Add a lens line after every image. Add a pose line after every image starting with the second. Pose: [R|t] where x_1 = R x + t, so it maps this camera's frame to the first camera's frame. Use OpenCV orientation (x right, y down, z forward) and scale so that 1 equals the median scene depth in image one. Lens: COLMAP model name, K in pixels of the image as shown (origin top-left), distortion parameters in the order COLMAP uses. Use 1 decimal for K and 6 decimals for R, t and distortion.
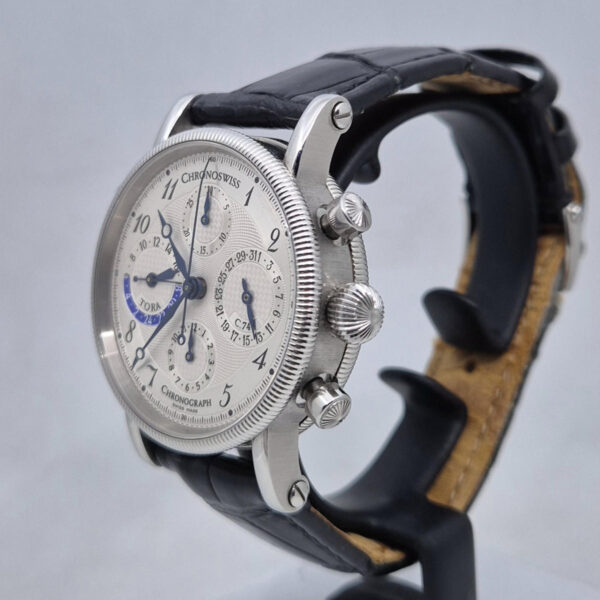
lens RADIAL K [[1071.5, 0, 317.0], [0, 1071.5, 245.9], [0, 0, 1]] dist [0.015353, 0.000000]
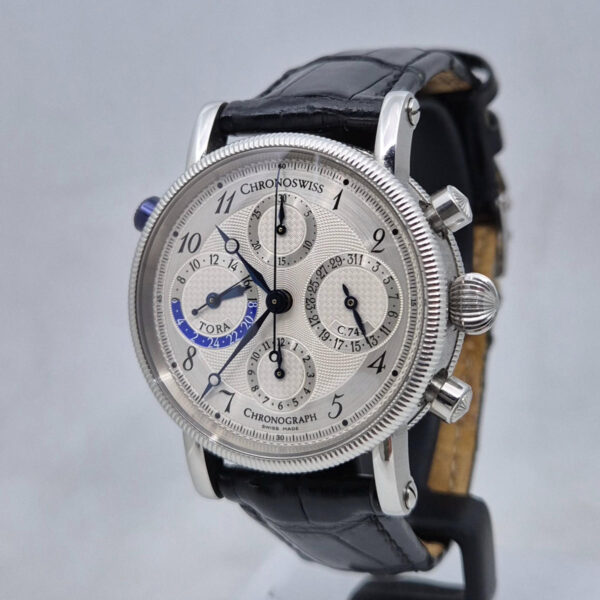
lens RADIAL K [[1071.5, 0, 259.3], [0, 1071.5, 267.1], [0, 0, 1]] dist [0.015353, 0.000000]
pose [[0.941381, -0.101453, 0.321728, -0.435970], [0.105112, 0.994442, 0.006026, 0.001297], [-0.320551, 0.028145, 0.946813, 0.098391]]
